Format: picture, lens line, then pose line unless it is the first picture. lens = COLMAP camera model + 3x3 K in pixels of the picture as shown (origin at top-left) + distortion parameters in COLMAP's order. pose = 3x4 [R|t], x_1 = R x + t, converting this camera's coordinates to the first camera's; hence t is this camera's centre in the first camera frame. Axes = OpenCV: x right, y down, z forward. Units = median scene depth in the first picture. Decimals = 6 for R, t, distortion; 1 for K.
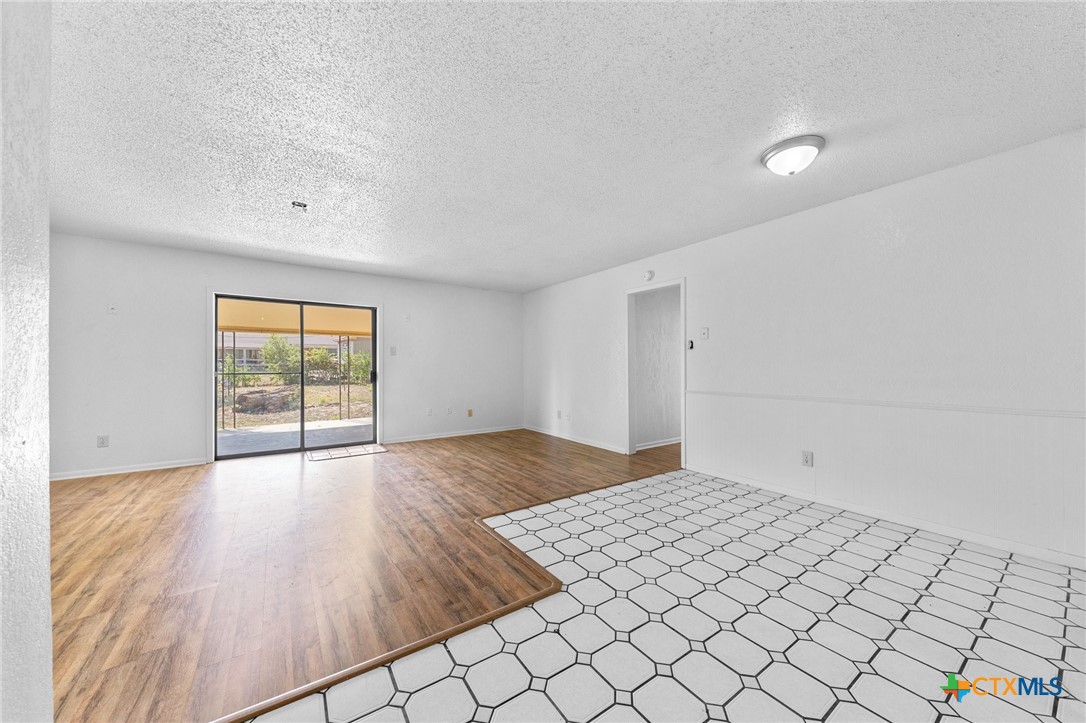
lens RADIAL K [[383.0, 0, 542.4], [0, 383.0, 357.0], [0, 0, 1]] dist [0.002324, -0.000069]
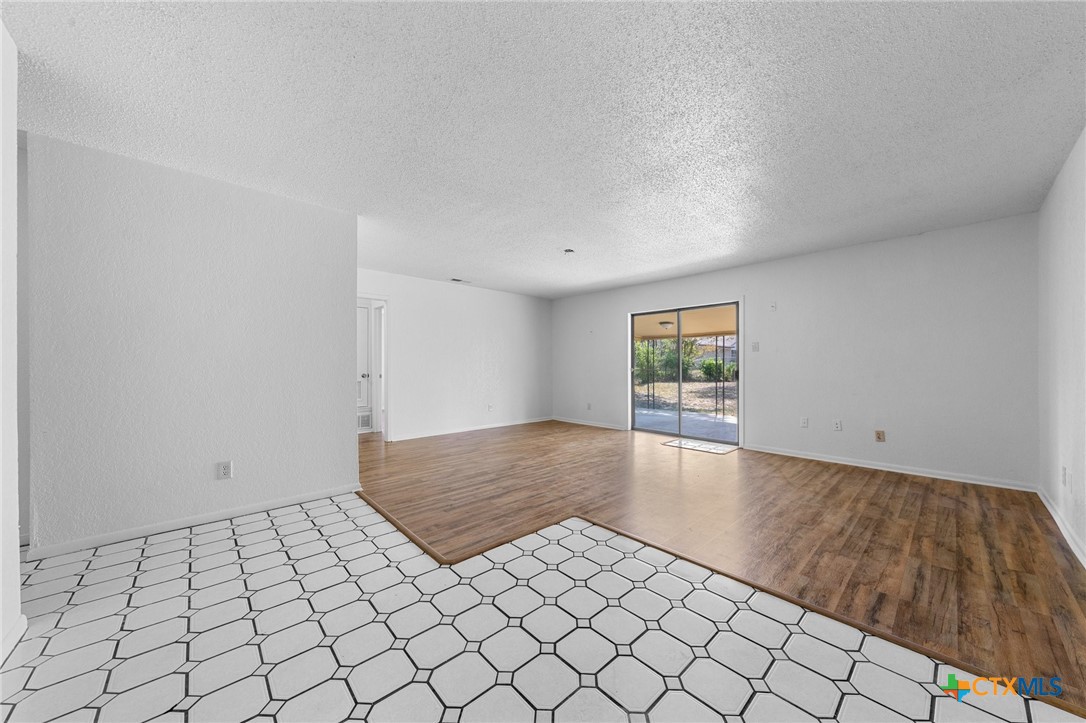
lens RADIAL K [[373.2, 0, 546.7], [0, 373.2, 366.3], [0, 0, 1]] dist [0.001522, 0.000002]
pose [[0.148501, 0.005296, -0.988898, 0.781498], [0.023113, 0.999694, 0.008825, 0.017641], [0.988642, -0.024167, 0.148333, 0.771274]]
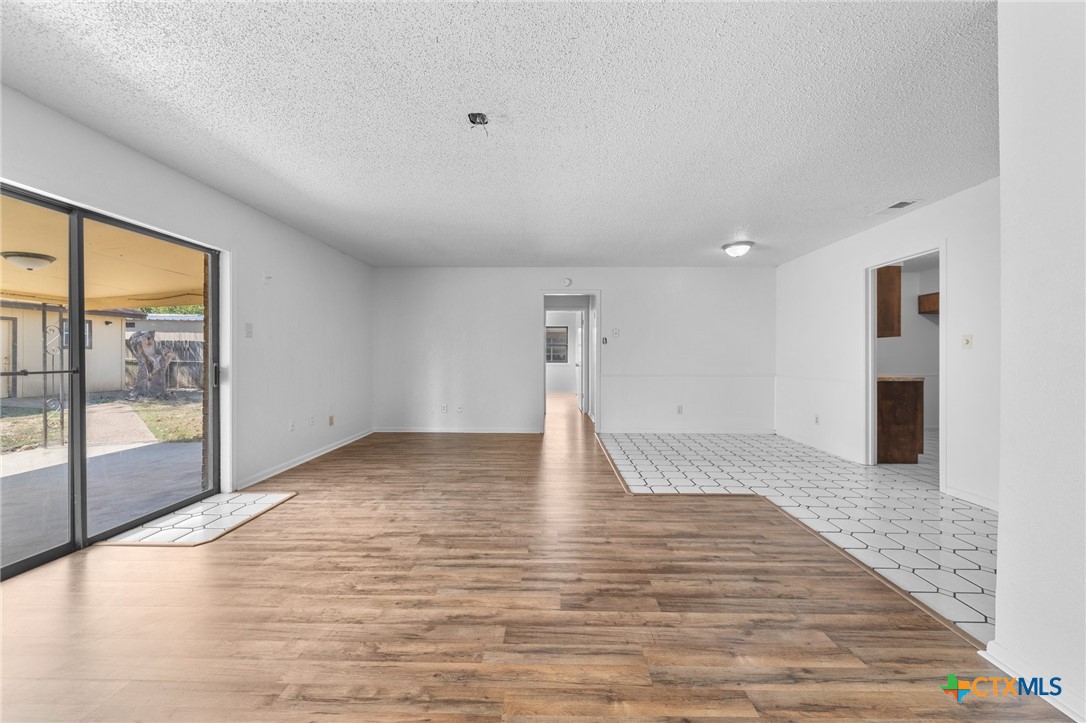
lens RADIAL K [[383.0, 0, 542.4], [0, 383.0, 357.0], [0, 0, 1]] dist [0.002324, -0.000069]
pose [[0.584600, -0.001486, 0.811320, -1.198567], [-0.020388, 0.999656, 0.016522, 0.011186], [-0.811066, -0.026200, 0.584368, 0.552476]]
